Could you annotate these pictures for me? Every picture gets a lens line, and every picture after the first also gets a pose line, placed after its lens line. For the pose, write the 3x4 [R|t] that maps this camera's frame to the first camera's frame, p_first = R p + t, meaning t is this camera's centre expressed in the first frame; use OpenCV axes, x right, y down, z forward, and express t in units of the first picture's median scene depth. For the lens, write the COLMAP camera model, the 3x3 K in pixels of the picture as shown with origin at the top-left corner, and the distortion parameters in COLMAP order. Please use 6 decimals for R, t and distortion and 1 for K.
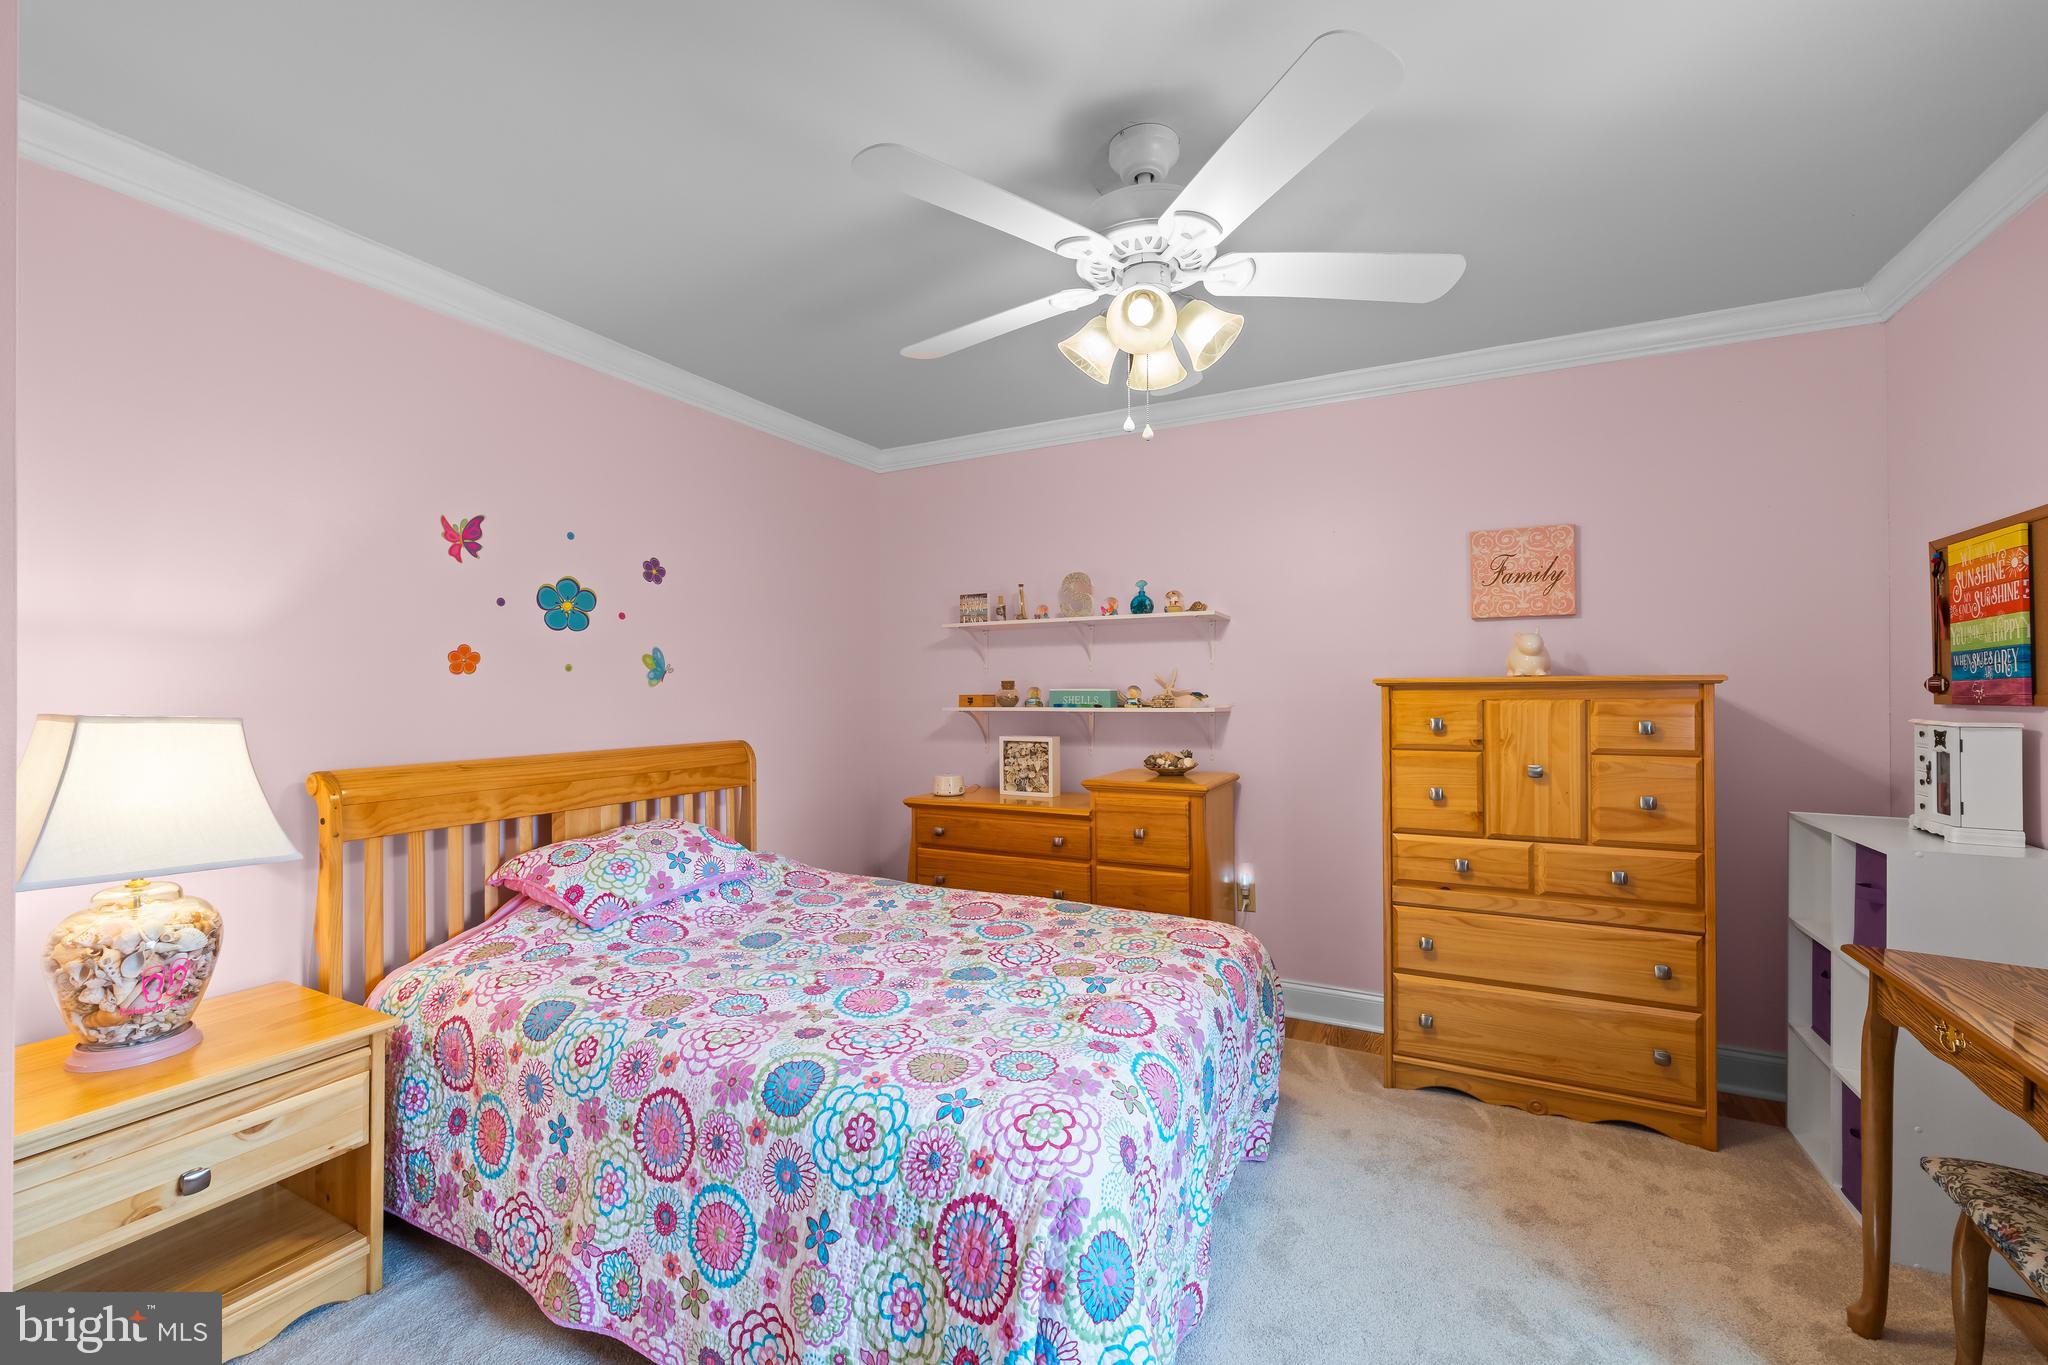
lens RADIAL K [[845.6, 0, 1017.9], [0, 845.6, 679.3], [0, 0, 1]] dist [0.000945, 0.000485]
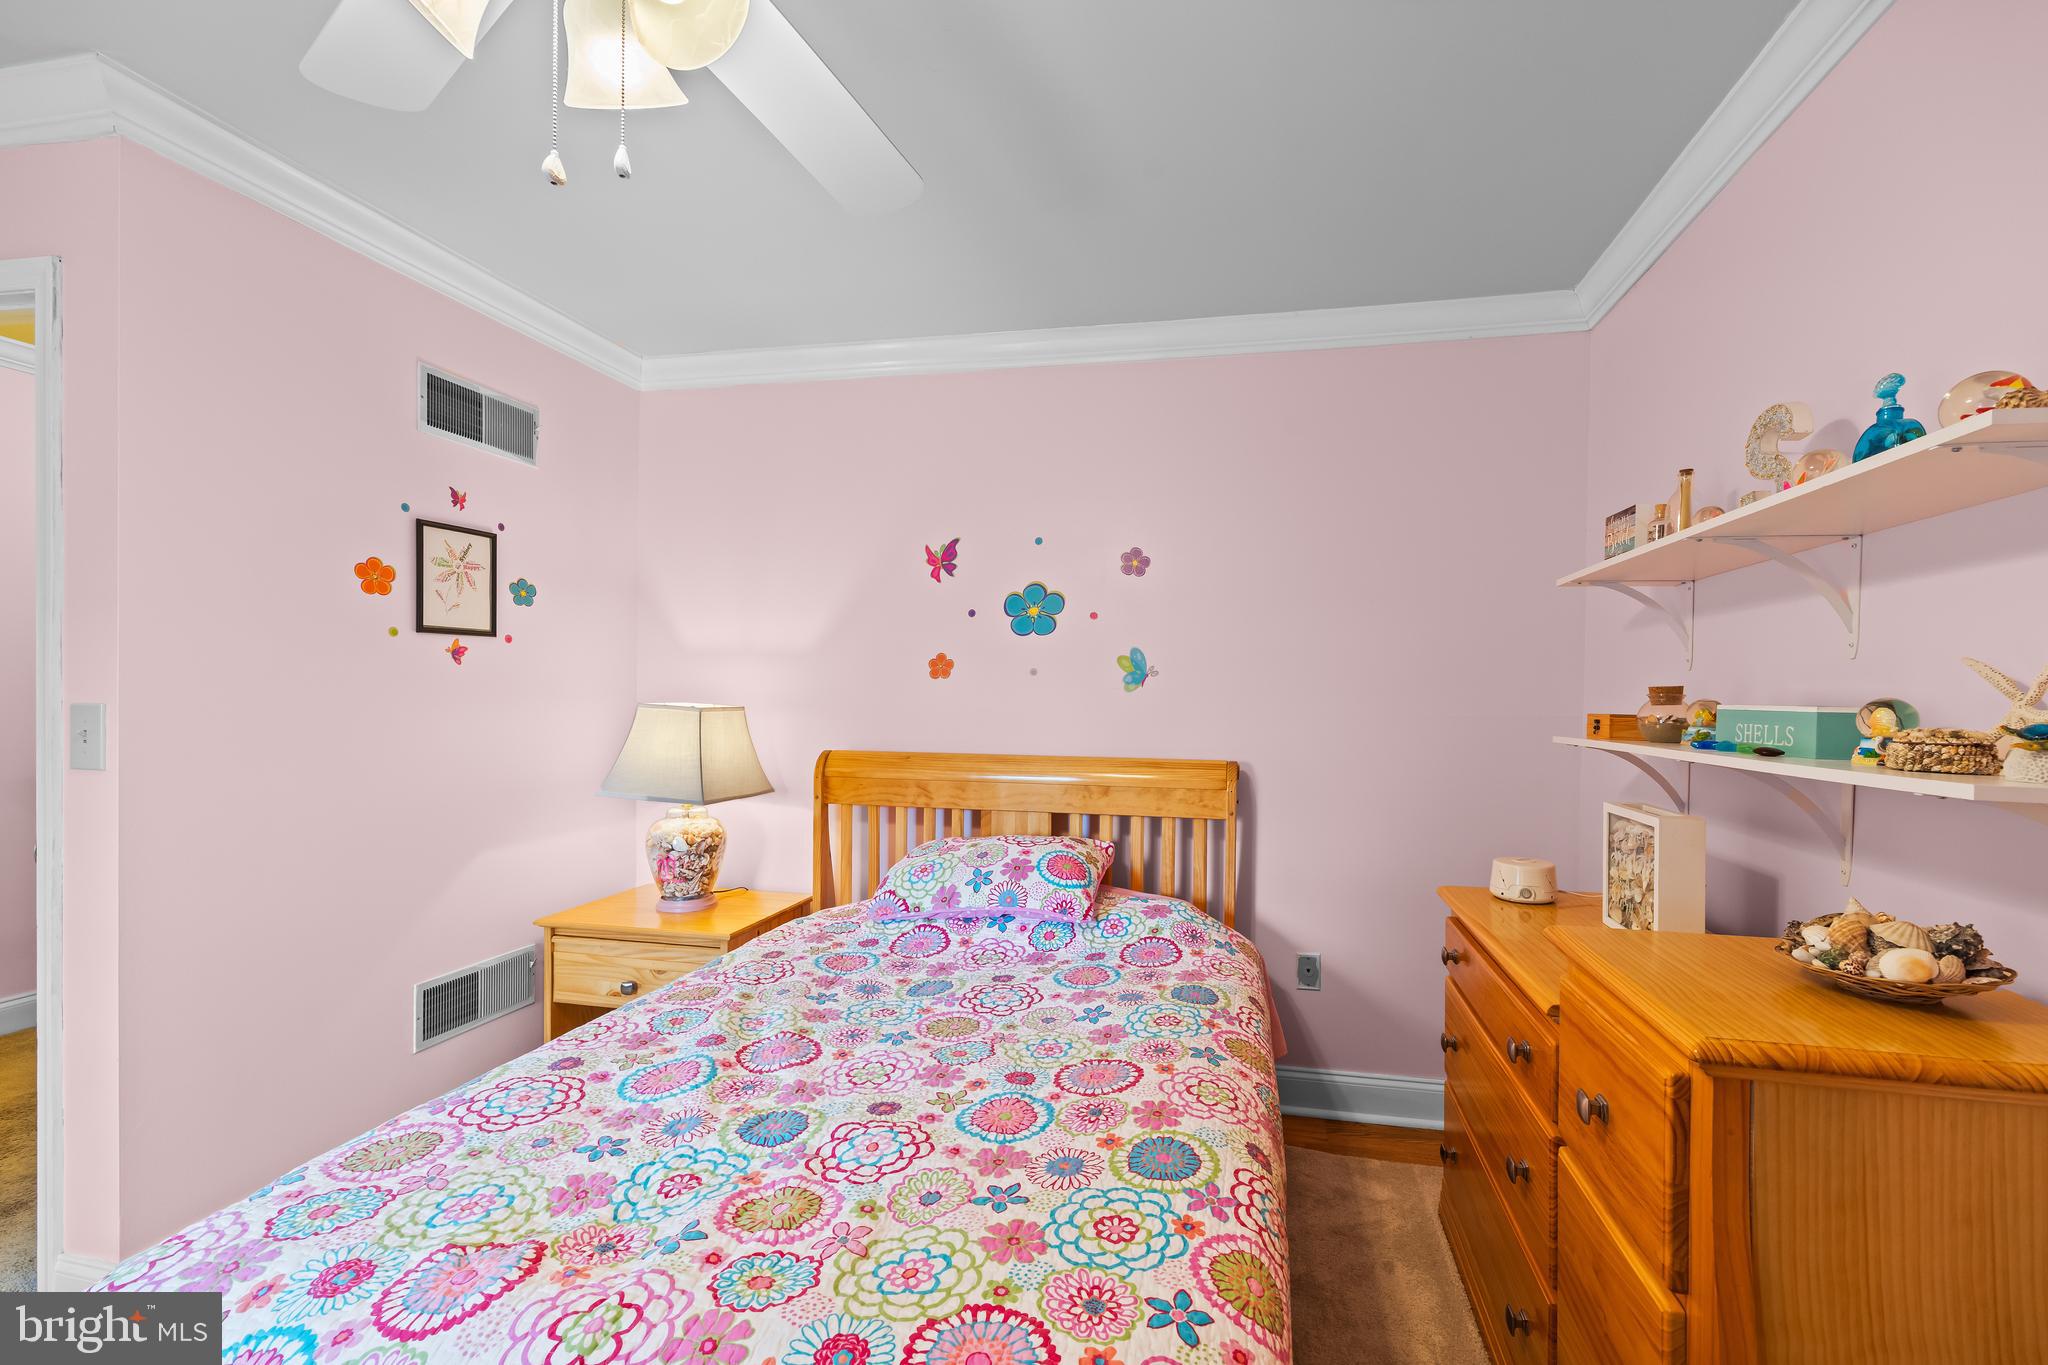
lens RADIAL K [[845.6, 0, 1014.9], [0, 845.6, 697.8], [0, 0, 1]] dist [0.000945, 0.000485]
pose [[0.277450, 0.013274, -0.960648, 0.695908], [-0.003358, 0.999912, 0.012847, 0.007246], [0.960734, -0.000339, 0.277470, 1.106806]]
